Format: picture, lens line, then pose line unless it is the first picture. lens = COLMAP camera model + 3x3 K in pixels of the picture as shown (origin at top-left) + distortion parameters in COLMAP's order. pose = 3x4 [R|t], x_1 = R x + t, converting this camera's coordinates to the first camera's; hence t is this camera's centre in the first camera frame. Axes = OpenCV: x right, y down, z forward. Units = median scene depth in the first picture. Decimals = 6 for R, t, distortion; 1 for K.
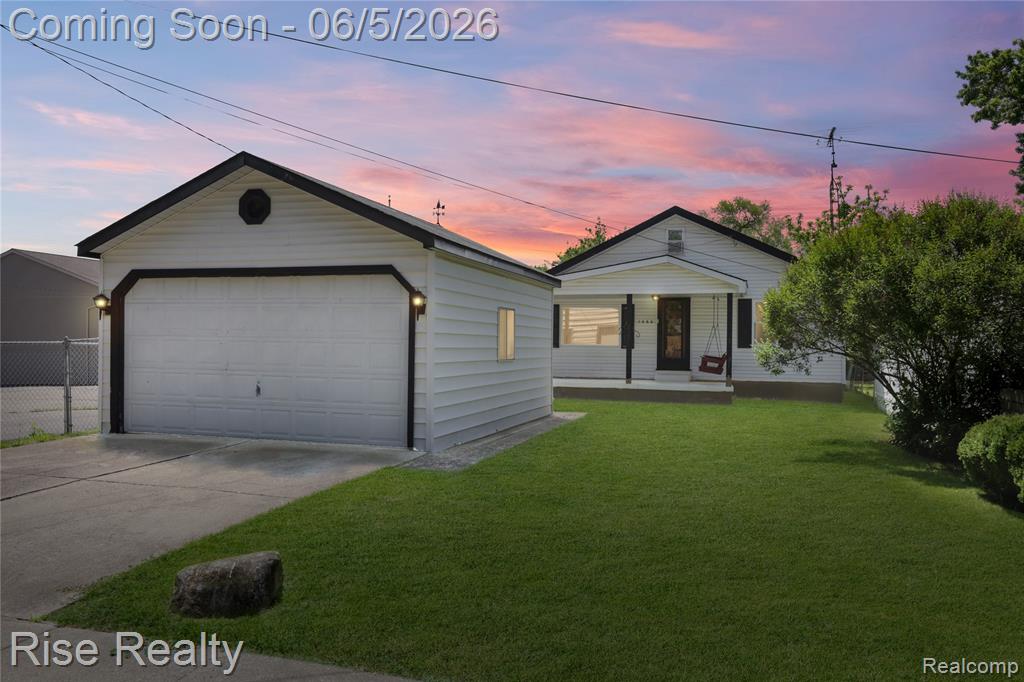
lens RADIAL K [[818.2, 0, 509.6], [0, 818.2, 338.8], [0, 0, 1]] dist [-0.005014, -0.004015]
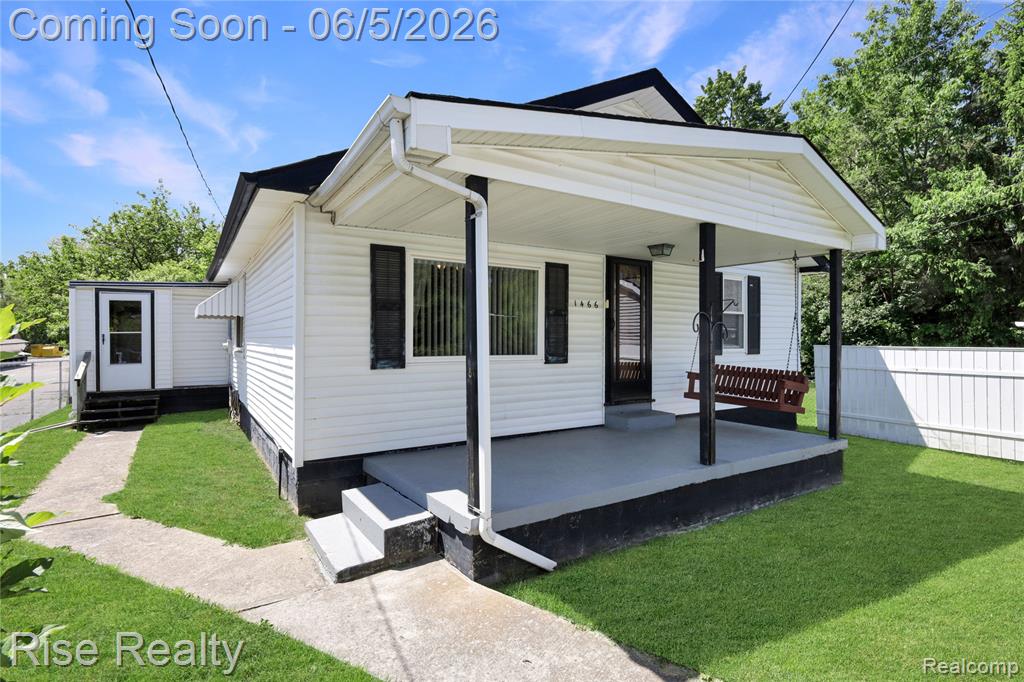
lens RADIAL K [[497.2, 0, 510.9], [0, 497.2, 342.3], [0, 0, 1]] dist [-0.002418, -0.000570]
pose [[0.659804, -0.016408, 0.751258, -0.076999], [0.009632, 0.999864, 0.013378, -0.003445], [-0.751376, -0.001590, 0.659873, 0.851893]]
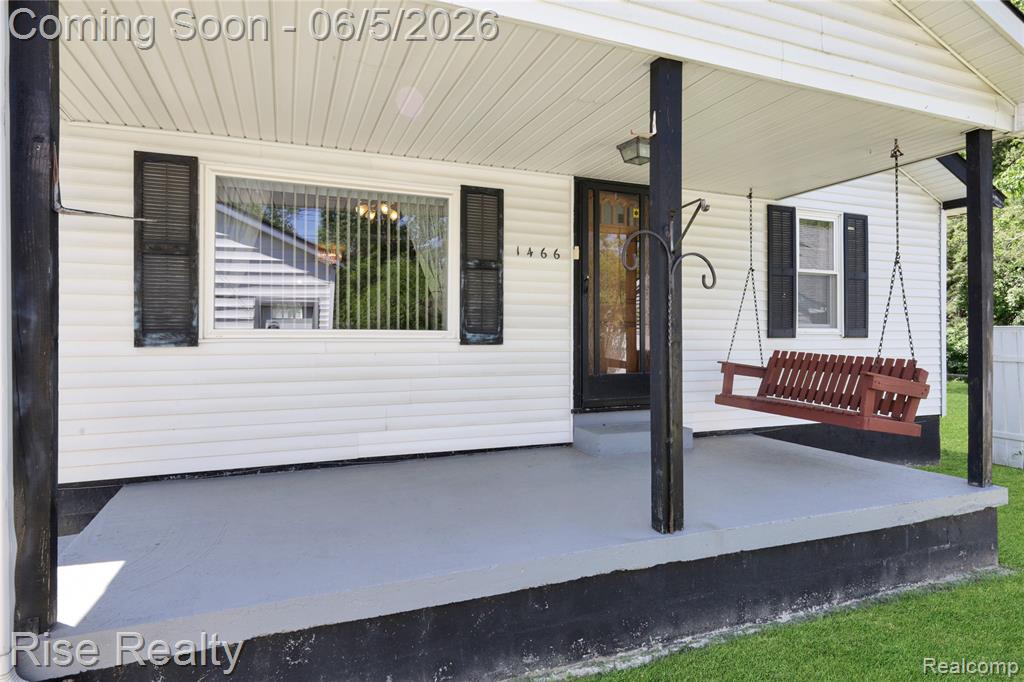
lens RADIAL K [[554.3, 0, 514.2], [0, 554.3, 335.7], [0, 0, 1]] dist [-0.000580, 0.001998]
pose [[0.789311, -0.011487, 0.613886, 0.035242], [0.013073, 0.999913, 0.001901, 0.008840], [-0.613854, 0.006525, 0.789392, 0.853353]]
